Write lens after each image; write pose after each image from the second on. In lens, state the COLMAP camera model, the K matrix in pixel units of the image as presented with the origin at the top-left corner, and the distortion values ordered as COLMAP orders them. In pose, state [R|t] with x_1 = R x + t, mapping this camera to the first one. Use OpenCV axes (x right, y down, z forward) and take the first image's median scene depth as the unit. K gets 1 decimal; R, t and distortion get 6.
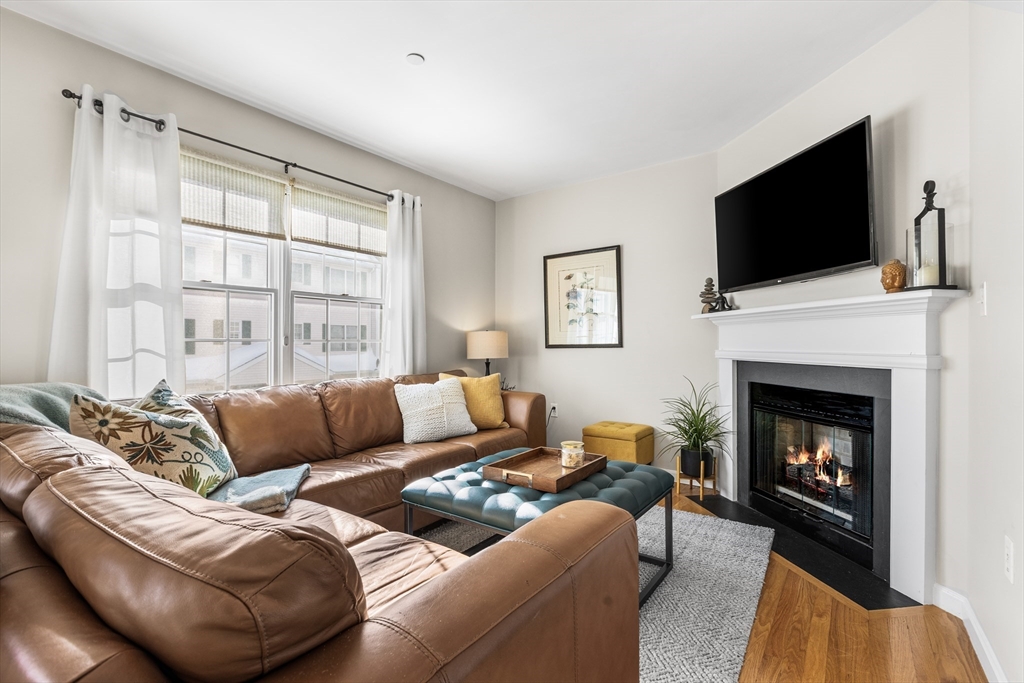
lens RADIAL K [[464.4, 0, 508.0], [0, 464.4, 340.0], [0, 0, 1]] dist [0.003875, -0.002520]
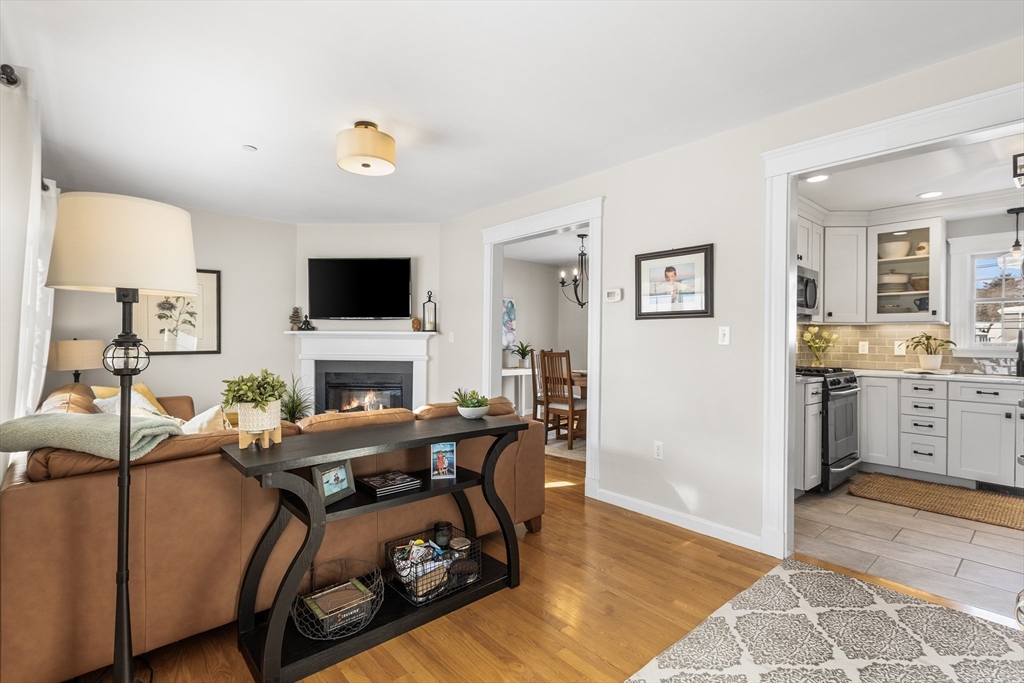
lens RADIAL K [[464.4, 0, 519.8], [0, 464.4, 339.0], [0, 0, 1]] dist [0.003875, -0.002520]
pose [[0.230208, 0.003559, 0.973135, -1.064375], [-0.011269, 0.999936, -0.000991, -0.041664], [-0.973076, -0.010738, 0.230233, -0.098808]]
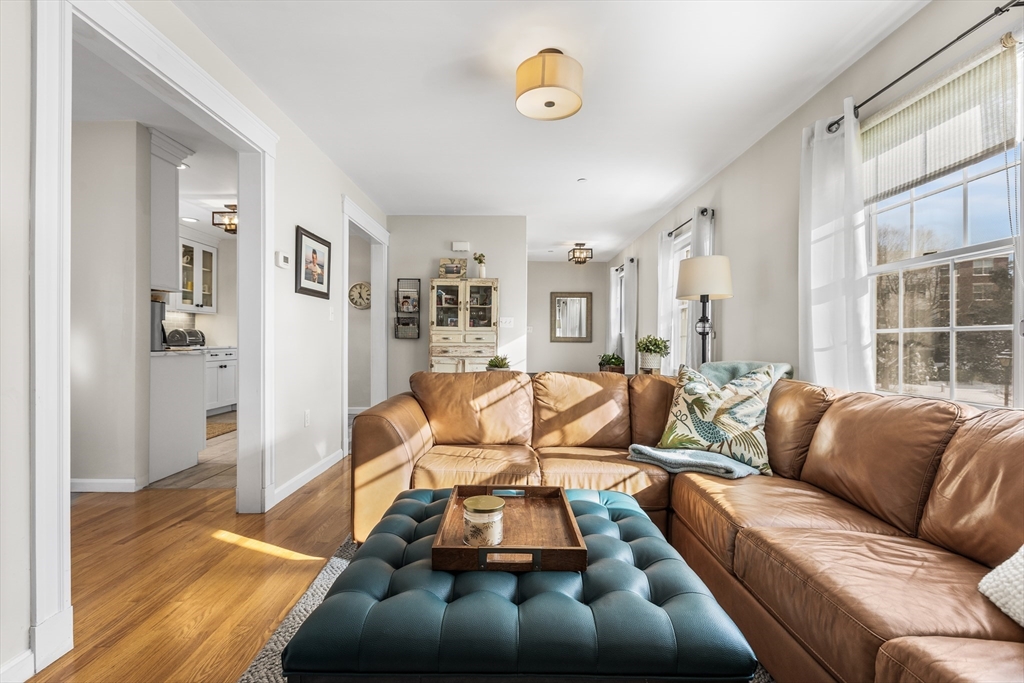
lens RADIAL K [[464.4, 0, 514.8], [0, 464.4, 337.9], [0, 0, 1]] dist [0.003875, -0.002520]
pose [[-0.806593, -0.008977, -0.591039, 0.340604], [-0.005949, 0.999957, -0.007069, 0.018335], [0.591077, -0.002186, -0.806612, 1.069521]]
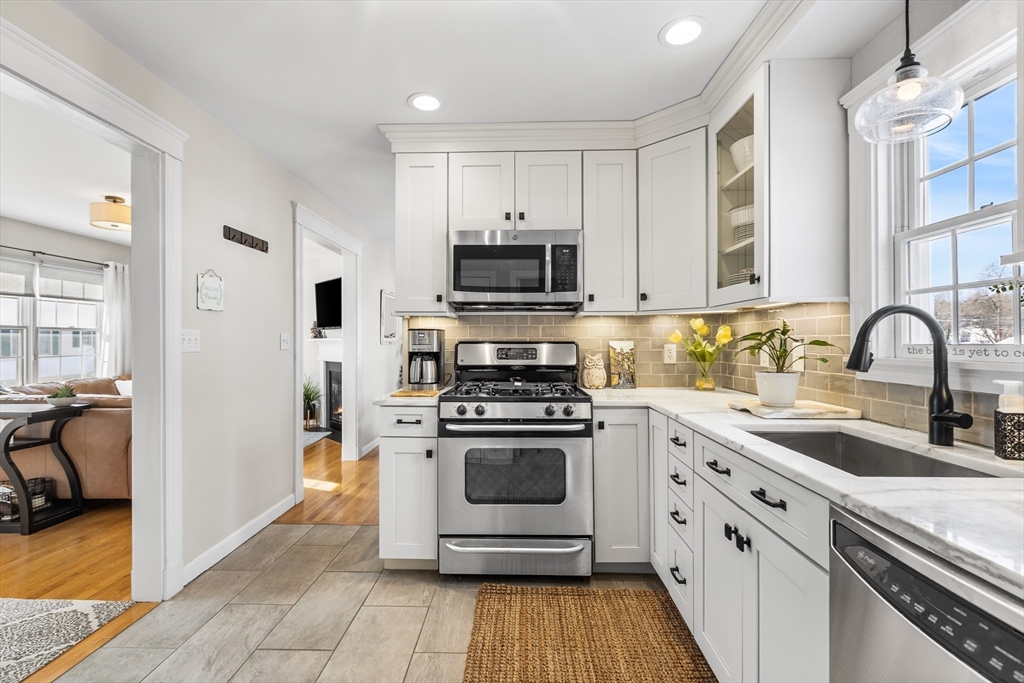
lens RADIAL K [[464.4, 0, 511.3], [0, 464.4, 339.1], [0, 0, 1]] dist [0.003875, -0.002520]
pose [[0.822785, -0.001679, 0.568351, -0.018548], [0.003511, 0.999992, -0.002128, -0.054563], [-0.568342, 0.003746, 0.822784, -1.359618]]
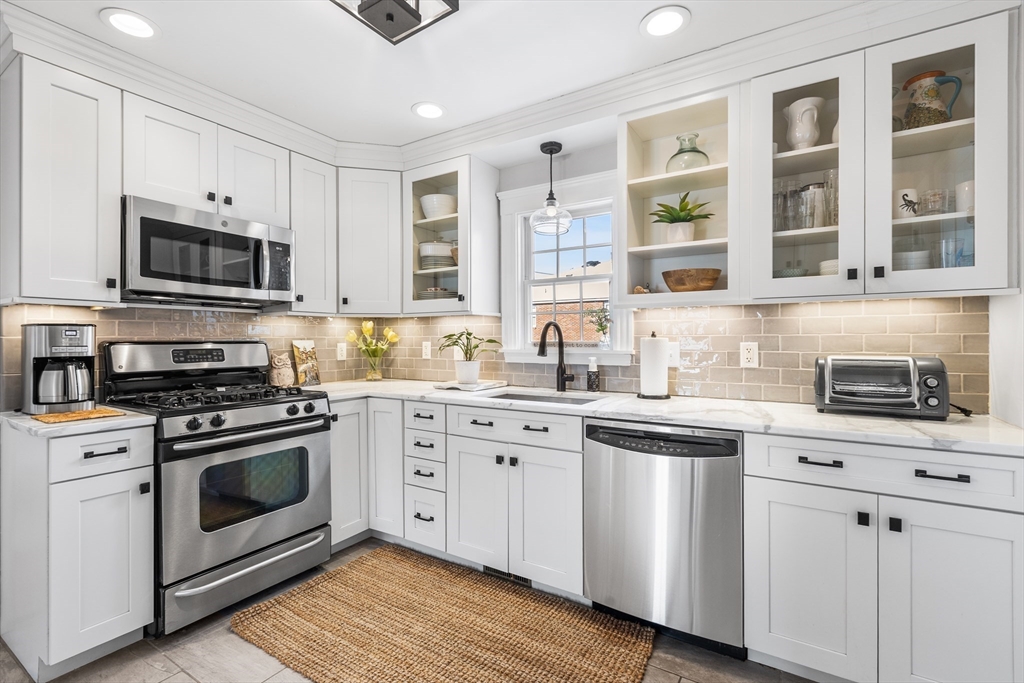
lens RADIAL K [[464.4, 0, 507.8], [0, 464.4, 337.1], [0, 0, 1]] dist [0.003875, -0.002520]
pose [[-0.057985, 0.001377, 0.998316, -0.330086], [0.002087, 0.999997, -0.001258, -0.056966], [-0.998315, 0.002010, -0.057988, -1.056366]]
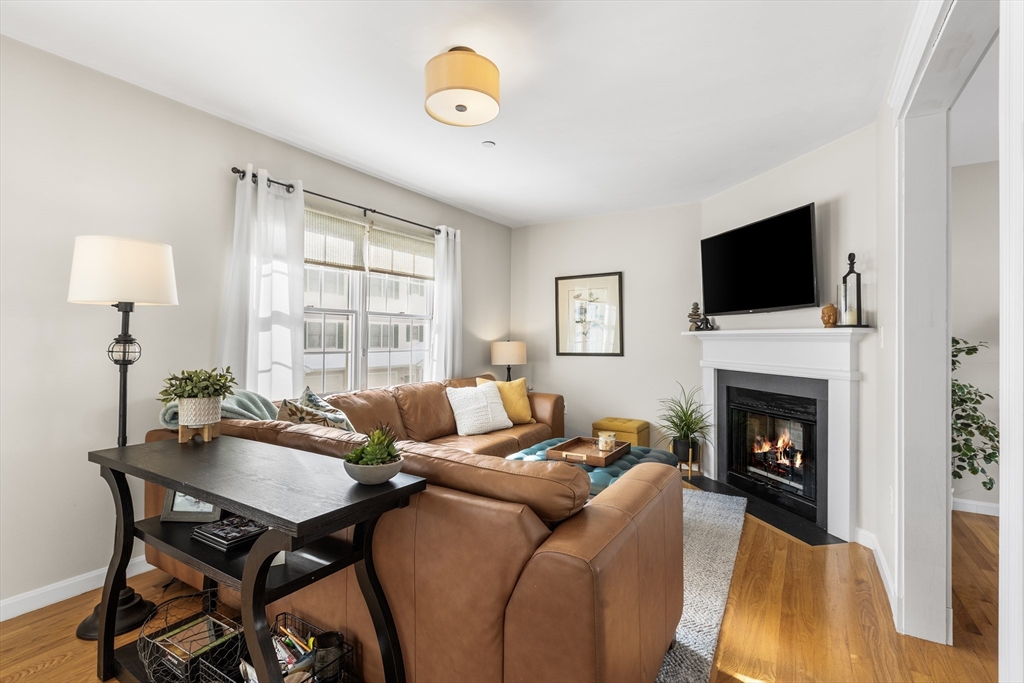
lens RADIAL K [[464.4, 0, 511.1], [0, 464.4, 331.1], [0, 0, 1]] dist [0.003875, -0.002520]
pose [[0.997650, 0.008718, 0.067966, -0.174186], [-0.007841, 0.999883, -0.013164, -0.042402], [-0.068073, 0.012600, 0.997601, -0.255175]]
